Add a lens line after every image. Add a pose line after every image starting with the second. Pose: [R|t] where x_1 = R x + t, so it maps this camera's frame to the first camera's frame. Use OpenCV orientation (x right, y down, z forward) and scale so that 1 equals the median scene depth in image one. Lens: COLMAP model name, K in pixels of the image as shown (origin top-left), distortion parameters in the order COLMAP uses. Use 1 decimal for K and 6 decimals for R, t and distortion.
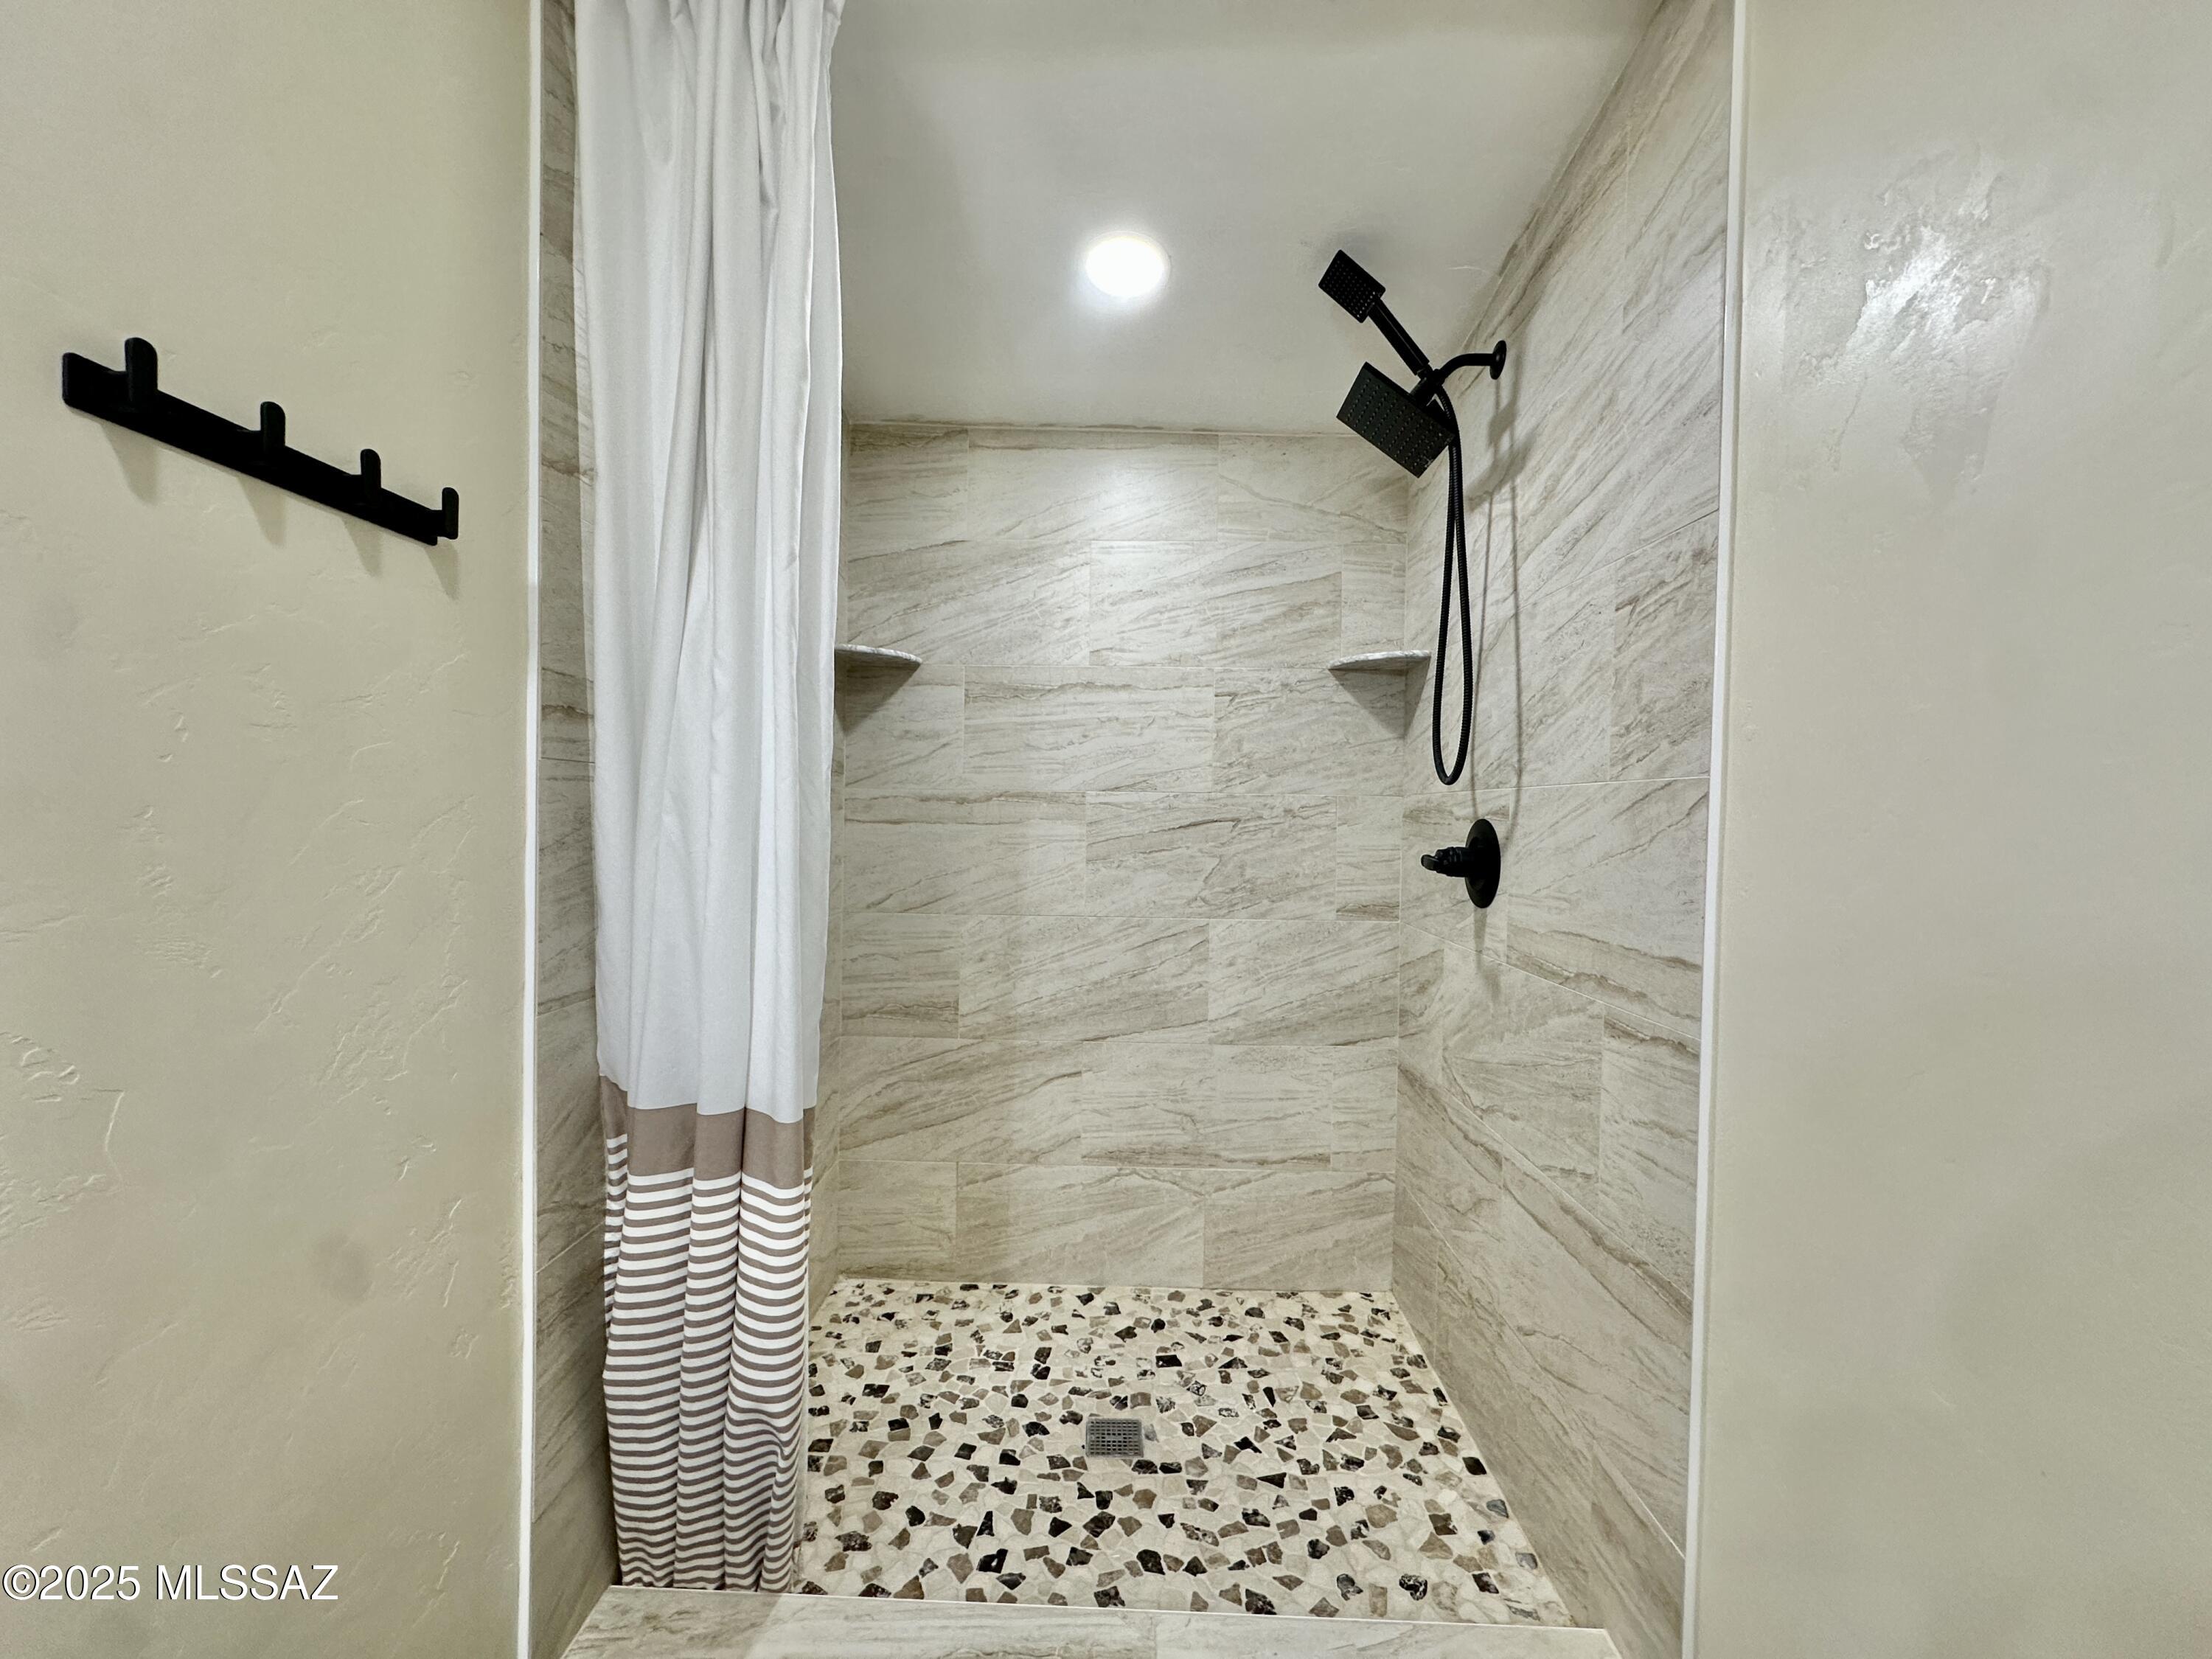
lens RADIAL K [[878.8, 0, 1107.7], [0, 878.8, 829.0], [0, 0, 1]] dist [-0.004676, 0.001103]
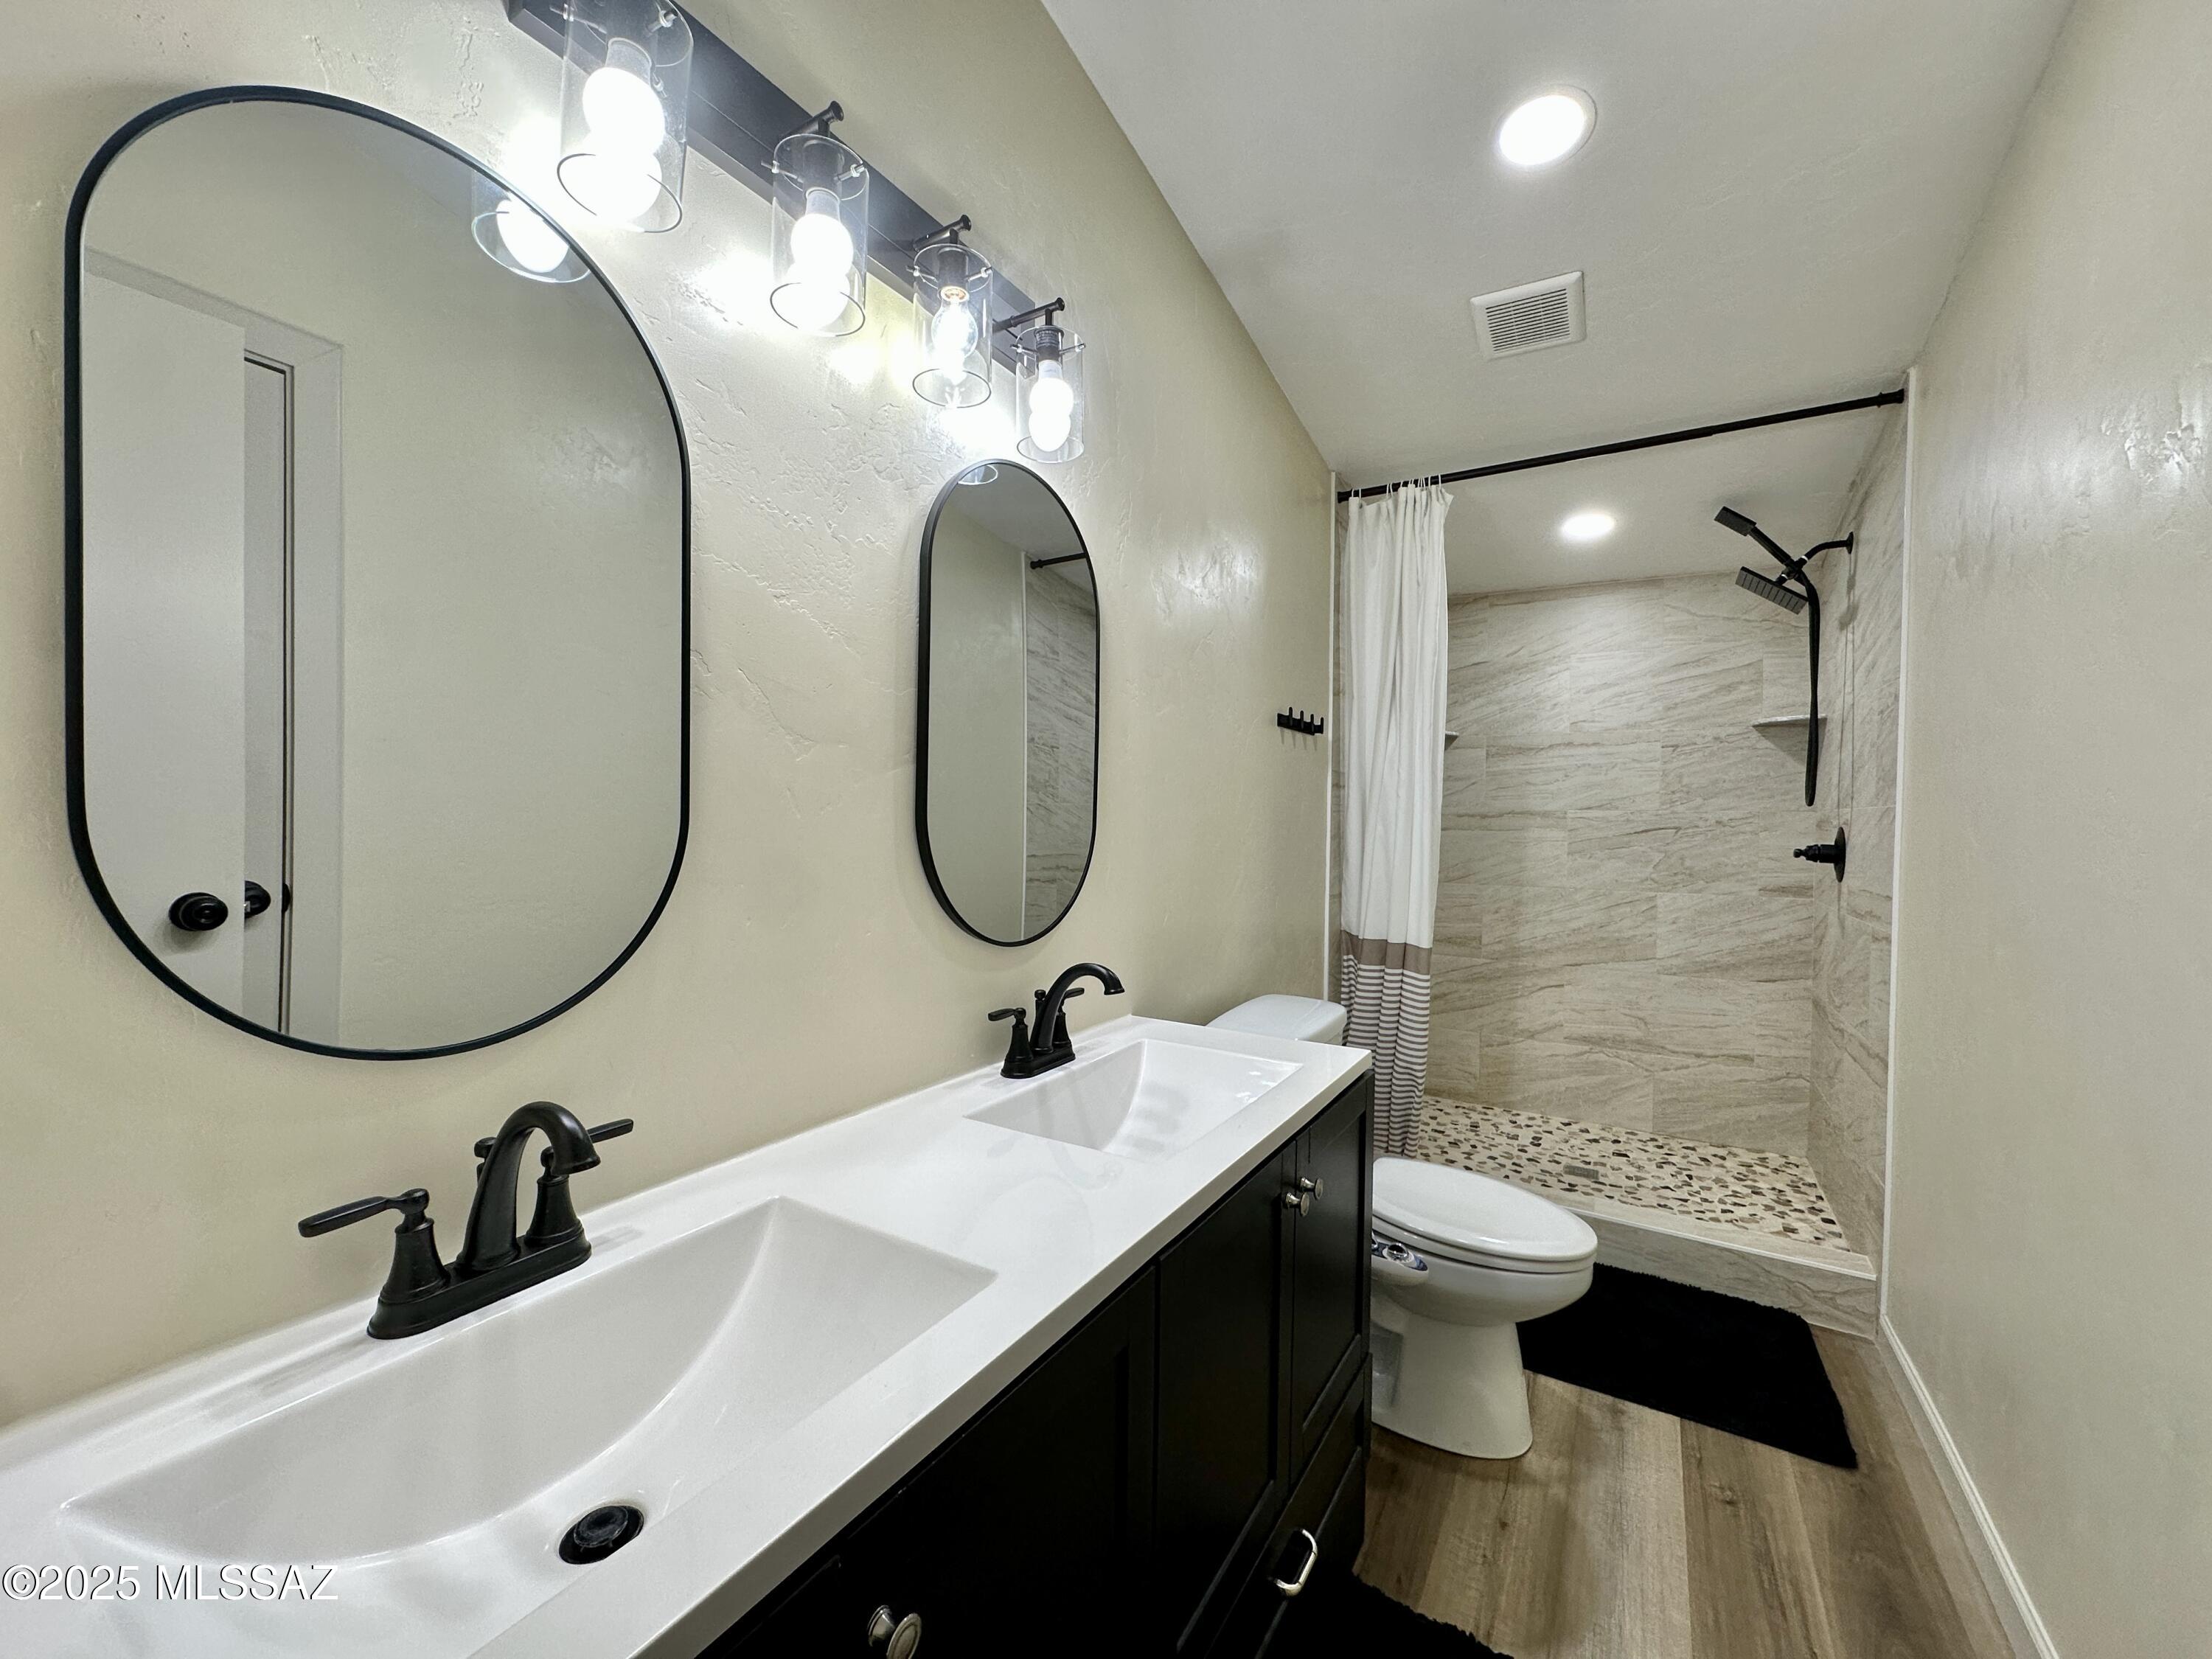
lens RADIAL K [[878.8, 0, 1107.7], [0, 878.8, 829.0], [0, 0, 1]] dist [-0.004676, 0.001103]
pose [[0.864083, 0.000713, -0.503349, 0.057375], [-0.006966, 0.999920, -0.010543, 0.014376], [0.503302, 0.012616, 0.864019, -0.817424]]
